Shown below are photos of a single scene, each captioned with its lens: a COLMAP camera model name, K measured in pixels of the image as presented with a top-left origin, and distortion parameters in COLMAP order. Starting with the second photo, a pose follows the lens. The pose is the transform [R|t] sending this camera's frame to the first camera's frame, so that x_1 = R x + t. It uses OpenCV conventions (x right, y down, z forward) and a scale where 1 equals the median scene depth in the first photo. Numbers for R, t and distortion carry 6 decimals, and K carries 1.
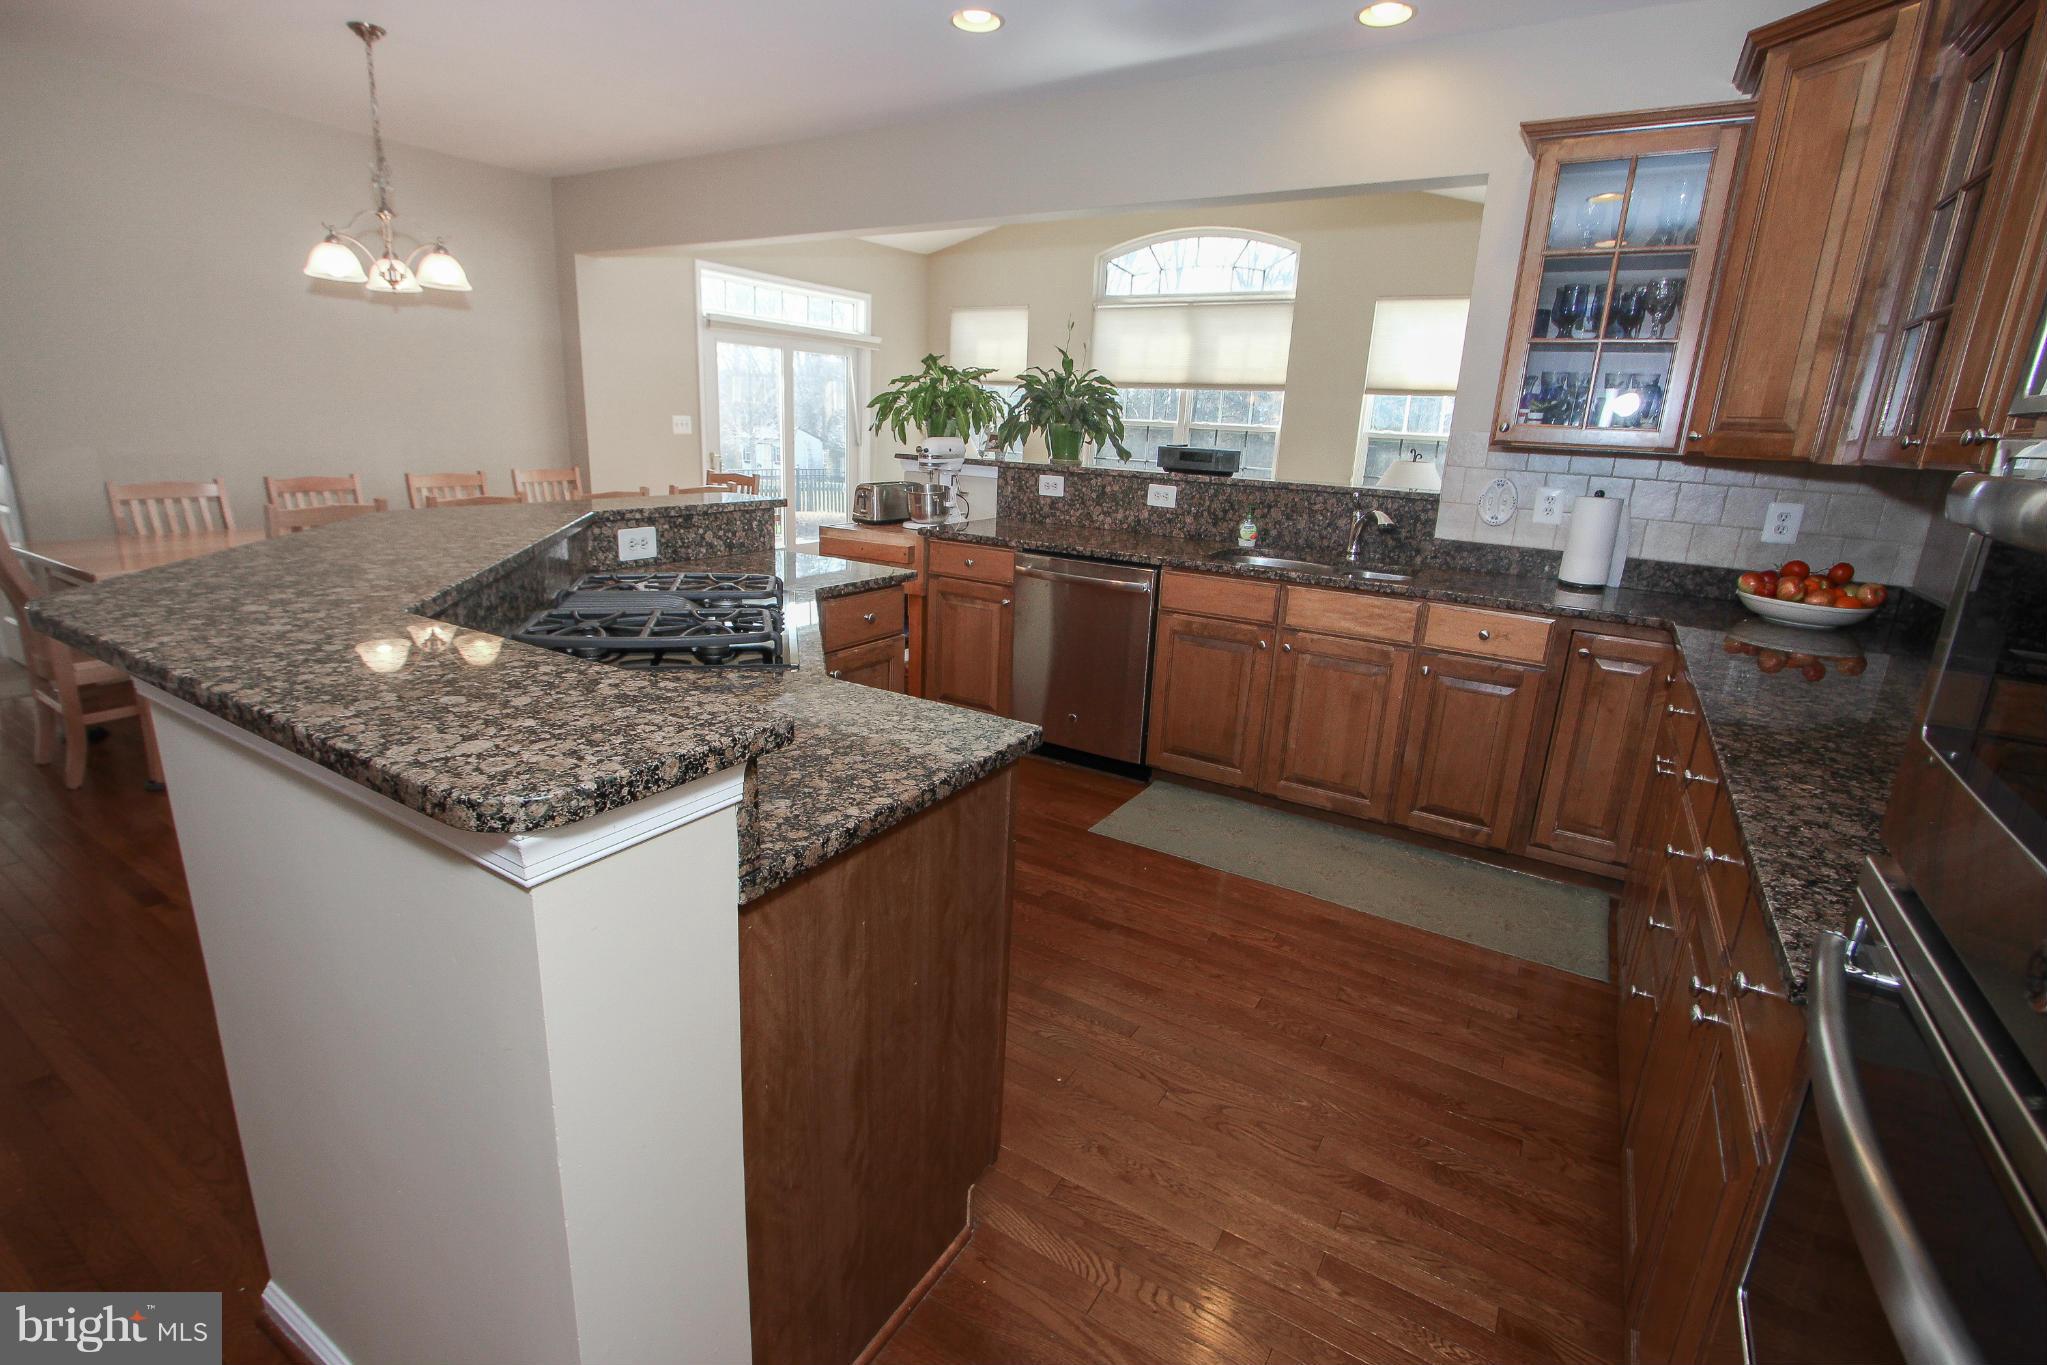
lens RADIAL K [[945.9, 0, 1003.1], [0, 945.9, 670.6], [0, 0, 1]] dist [-0.014797, 0.000845]
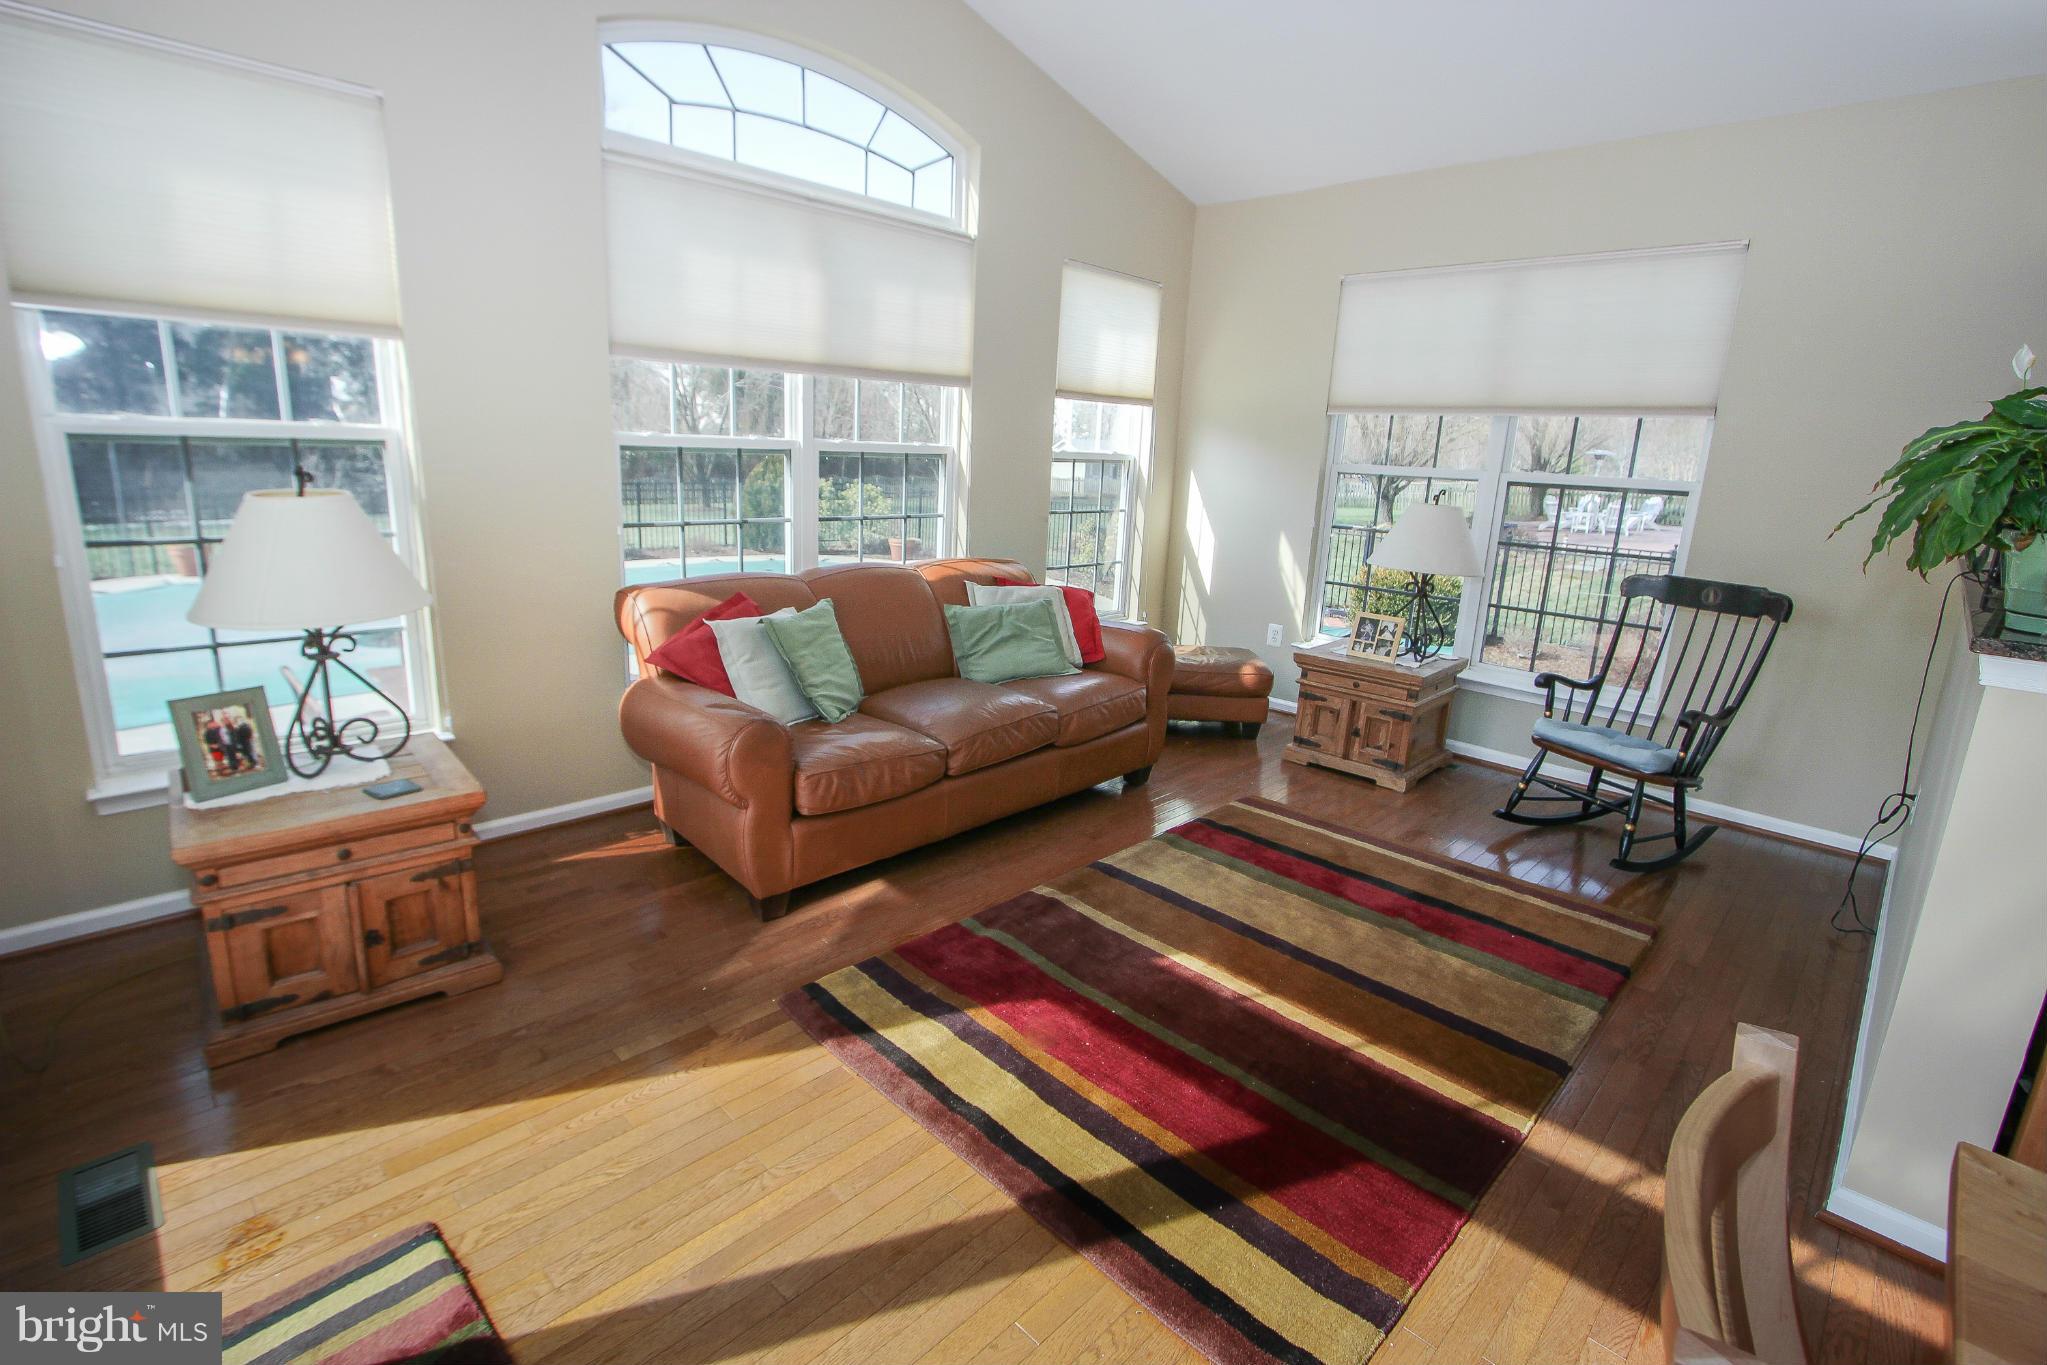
lens RADIAL K [[945.9, 0, 1003.1], [0, 945.9, 670.6], [0, 0, 1]] dist [-0.014797, 0.000845]
pose [[0.214802, -0.265044, 0.940006, -0.581911], [0.219436, 0.950962, 0.217990, -0.450353], [-0.951687, 0.159447, 0.262429, 1.519834]]
